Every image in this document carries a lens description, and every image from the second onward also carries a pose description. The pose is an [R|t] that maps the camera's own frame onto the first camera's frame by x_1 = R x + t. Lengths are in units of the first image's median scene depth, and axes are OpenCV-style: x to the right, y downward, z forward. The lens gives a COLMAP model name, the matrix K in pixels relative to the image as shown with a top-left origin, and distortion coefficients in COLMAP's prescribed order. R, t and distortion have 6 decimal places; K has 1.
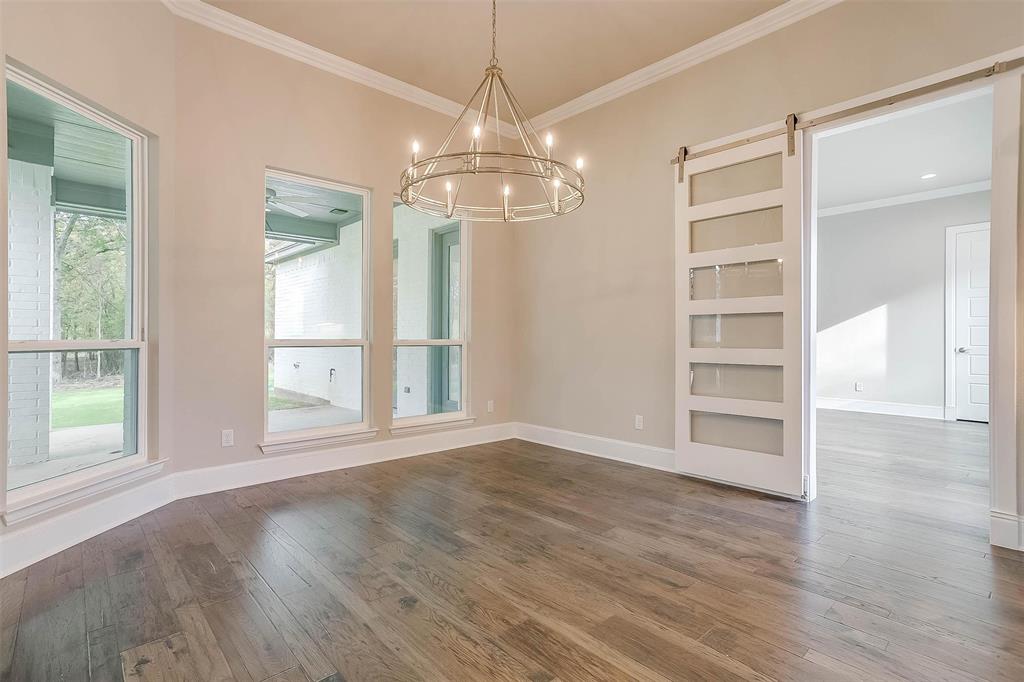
lens RADIAL K [[492.1, 0, 511.8], [0, 492.1, 334.7], [0, 0, 1]] dist [-0.019884, 0.016265]
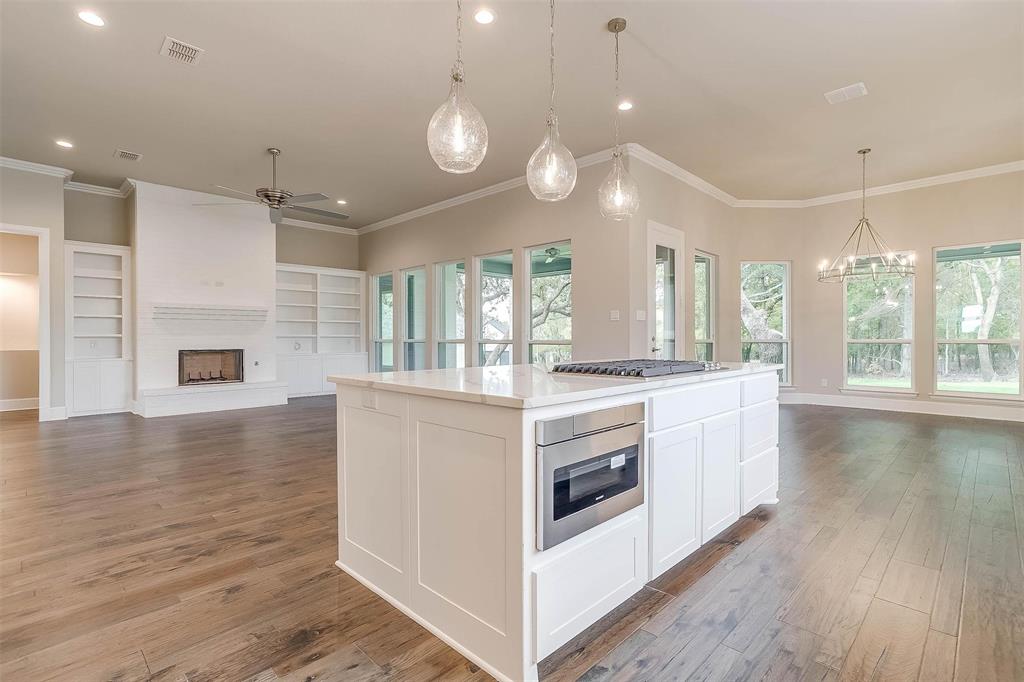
lens RADIAL K [[492.1, 0, 517.5], [0, 492.1, 344.0], [0, 0, 1]] dist [-0.019884, 0.016265]
pose [[0.053443, 0.003425, -0.998565, 1.454627], [0.010926, 0.999932, 0.004014, 0.005757], [0.998511, -0.011125, 0.053402, -0.494121]]
